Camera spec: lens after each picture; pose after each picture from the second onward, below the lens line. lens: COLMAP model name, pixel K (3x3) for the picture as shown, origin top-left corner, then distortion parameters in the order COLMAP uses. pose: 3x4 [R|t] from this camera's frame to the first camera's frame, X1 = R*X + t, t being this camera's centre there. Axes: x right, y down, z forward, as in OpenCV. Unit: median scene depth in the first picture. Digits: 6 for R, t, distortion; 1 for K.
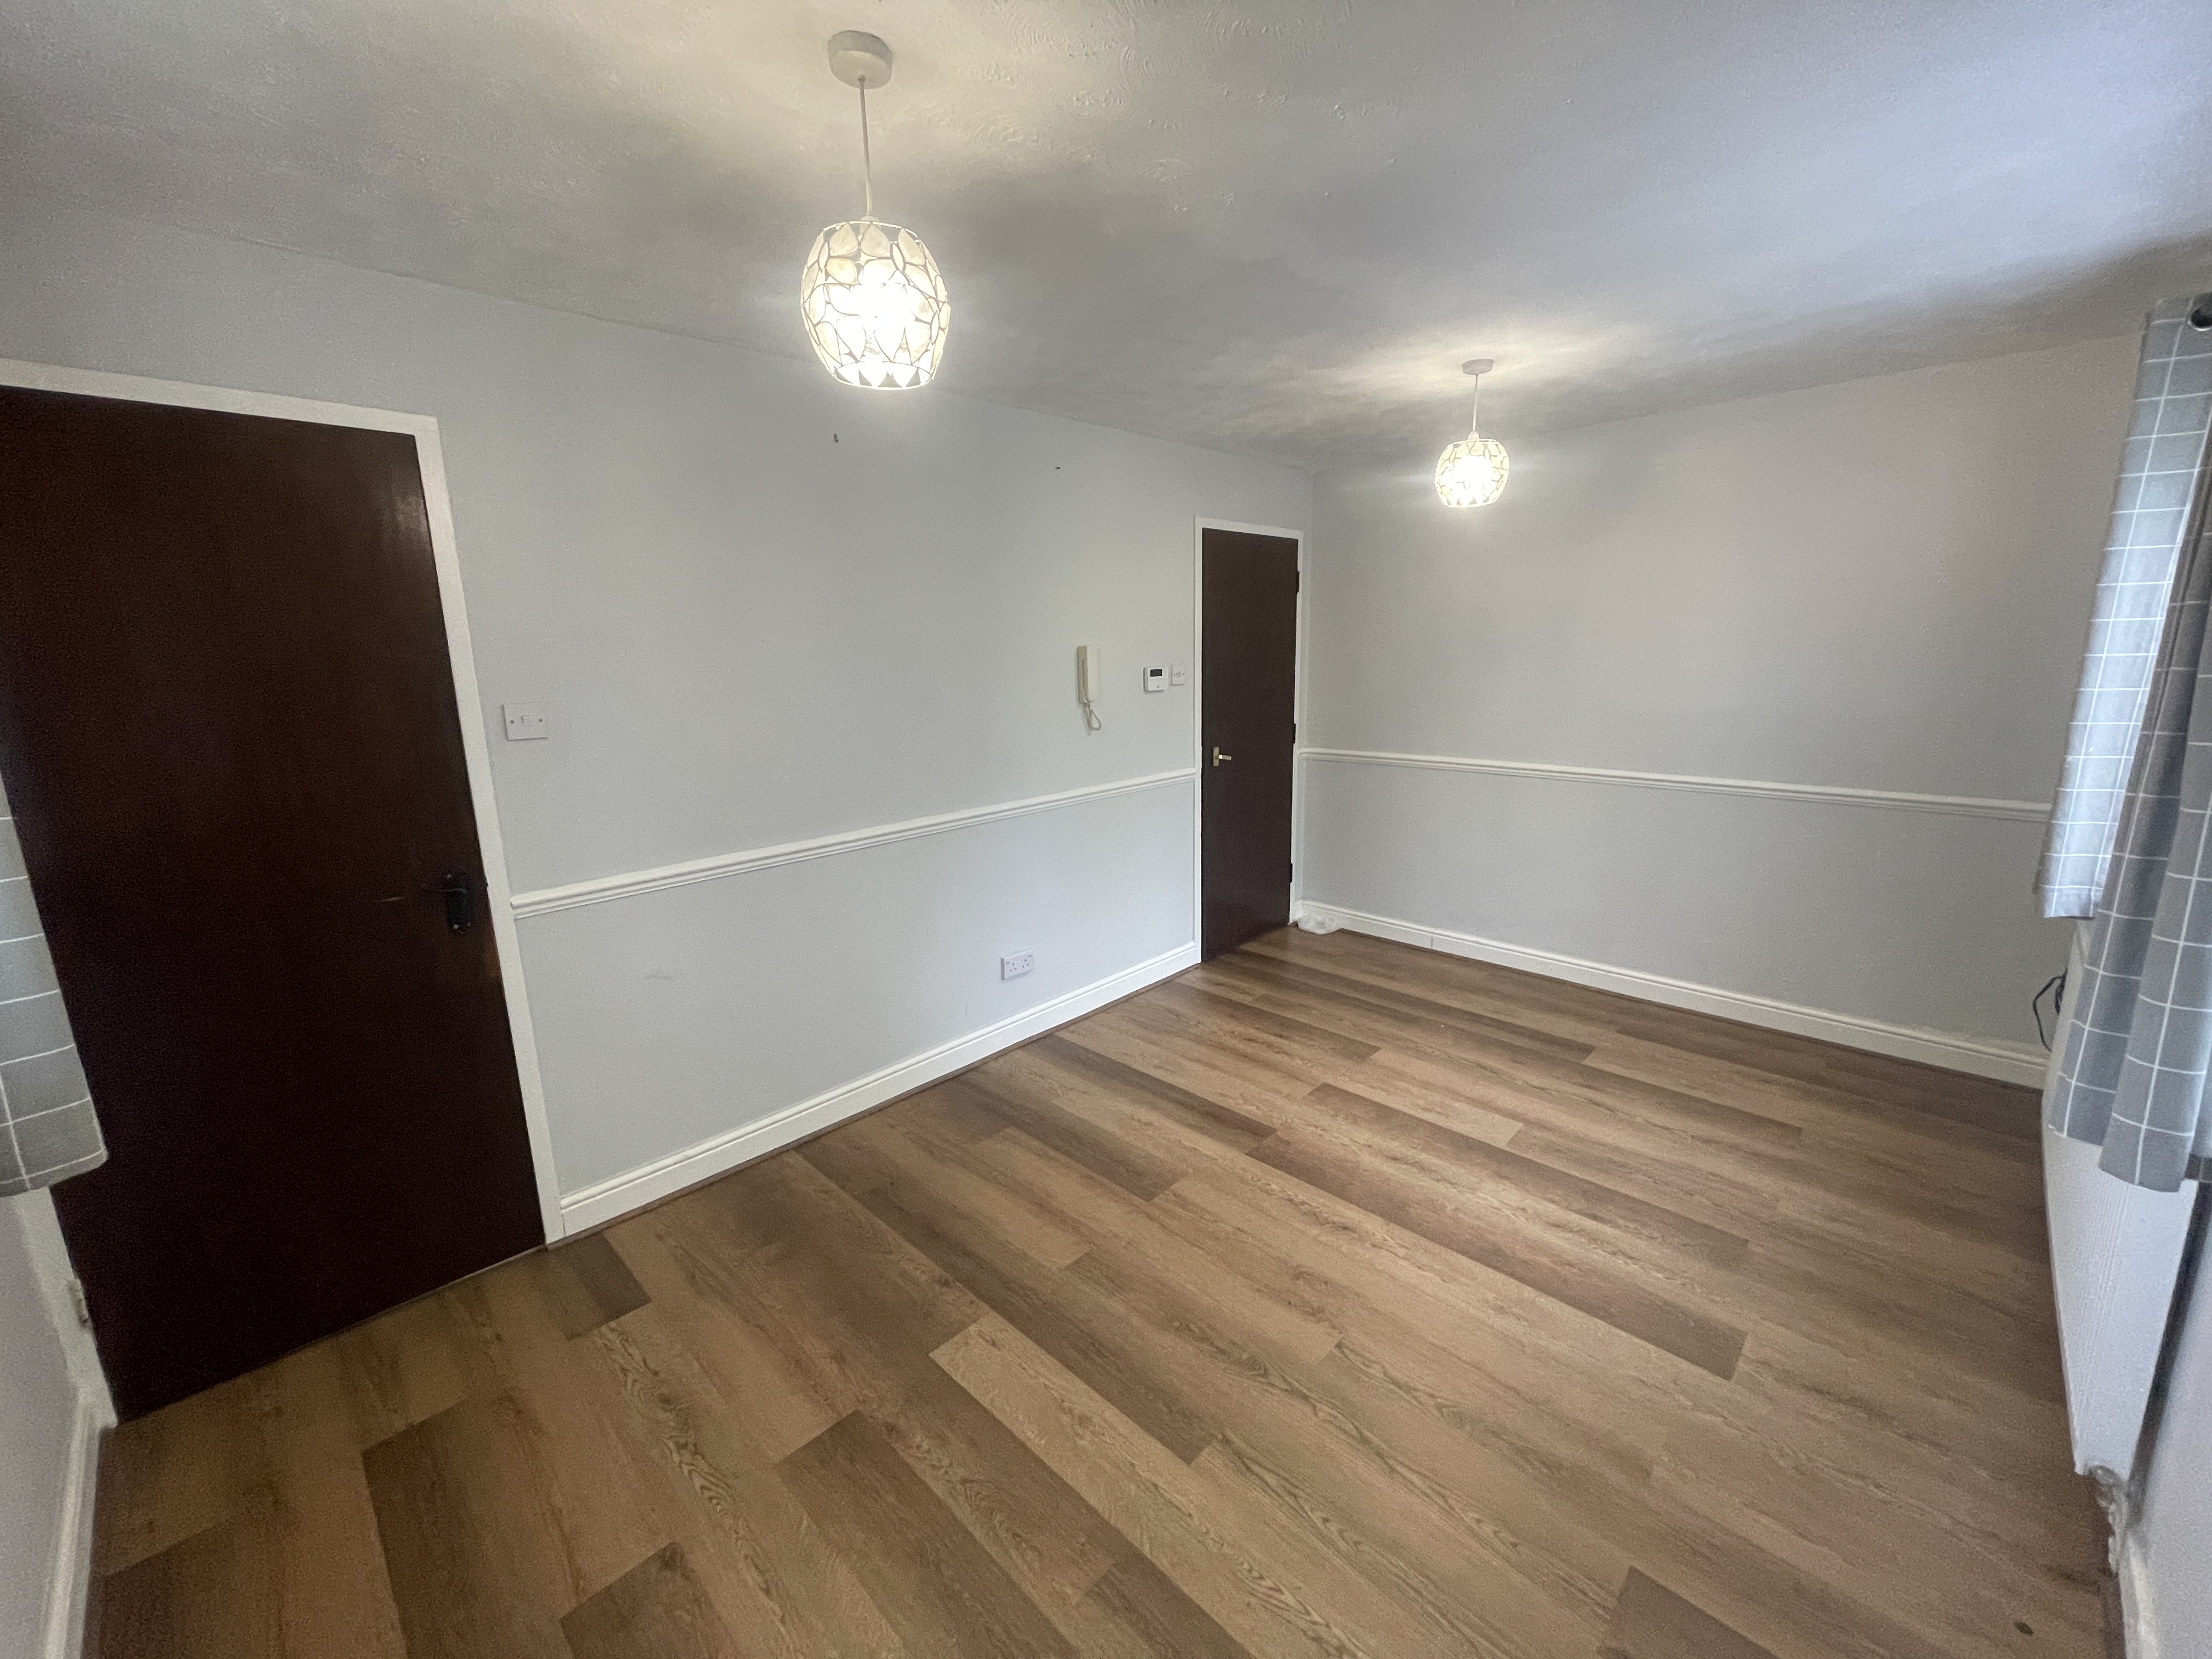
lens RADIAL K [[898.4, 0, 1107.3], [0, 898.4, 837.5], [0, 0, 1]] dist [0.002062, 0.000389]
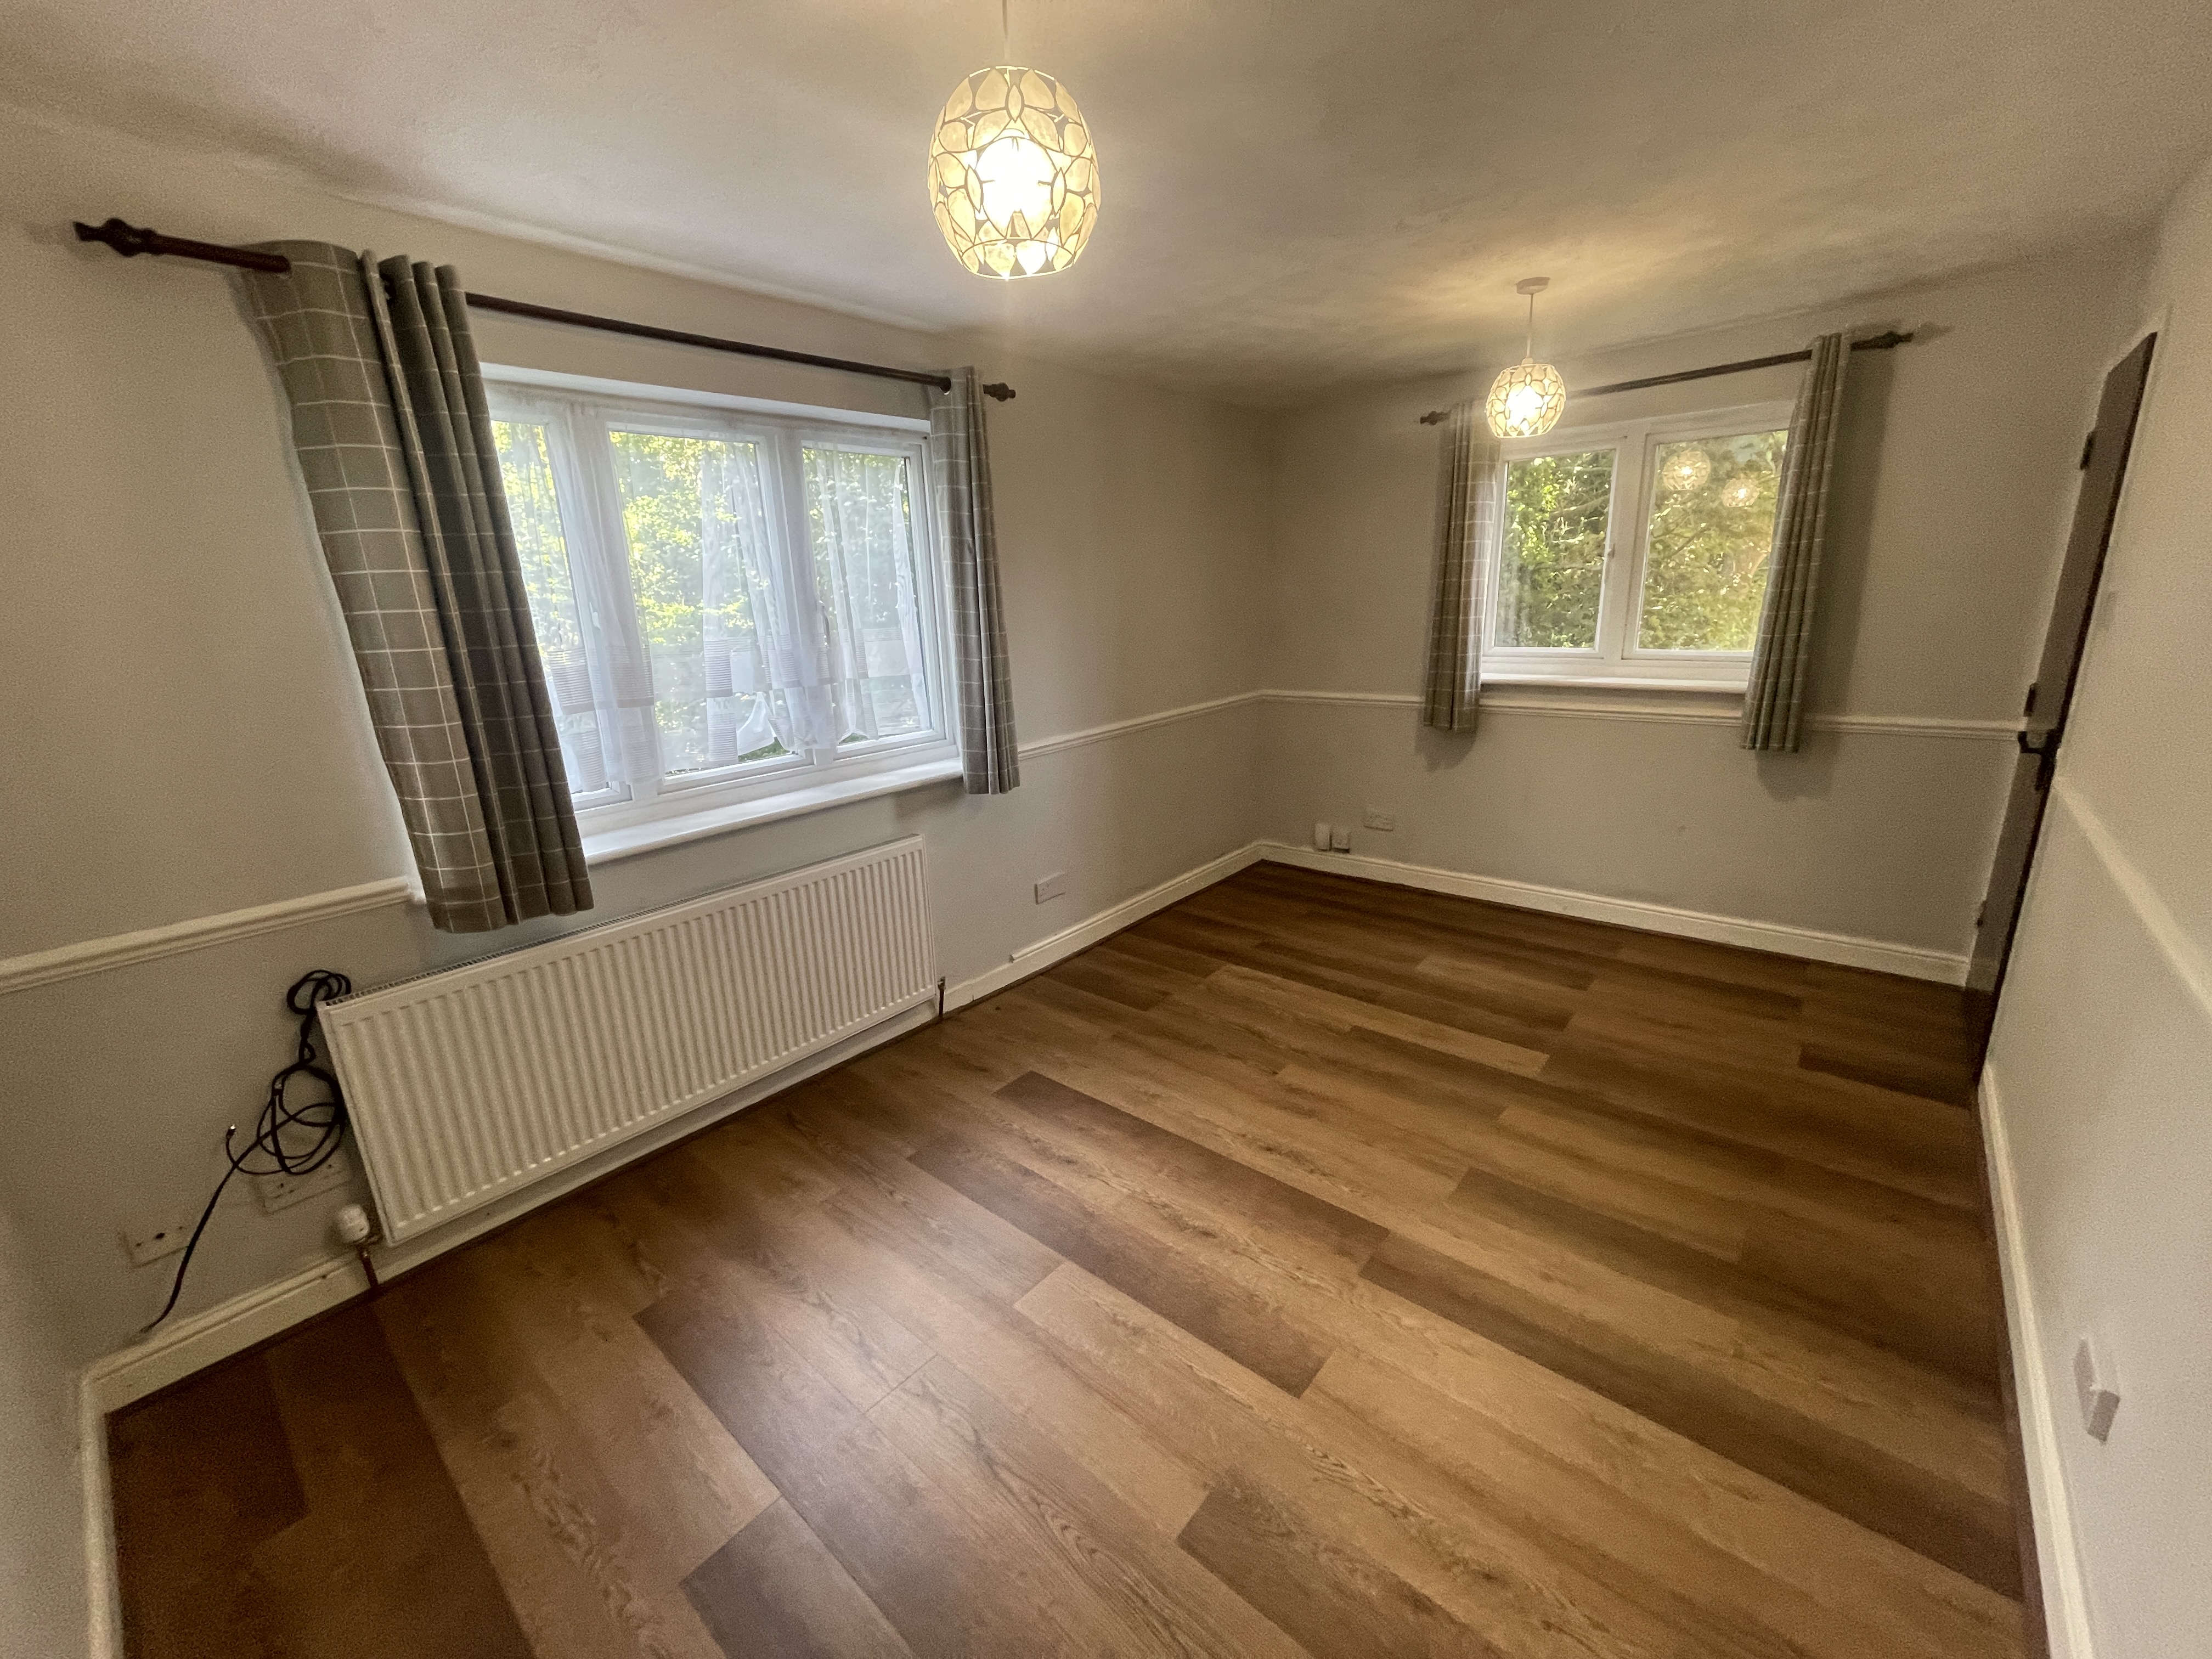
lens RADIAL K [[898.4, 0, 1103.6], [0, 898.4, 828.7], [0, 0, 1]] dist [0.002062, 0.000389]
pose [[-0.996168, 0.077127, -0.041232, 0.474694], [0.049811, 0.887872, 0.457387, -0.389609], [0.071886, 0.453581, -0.888311, 1.762117]]
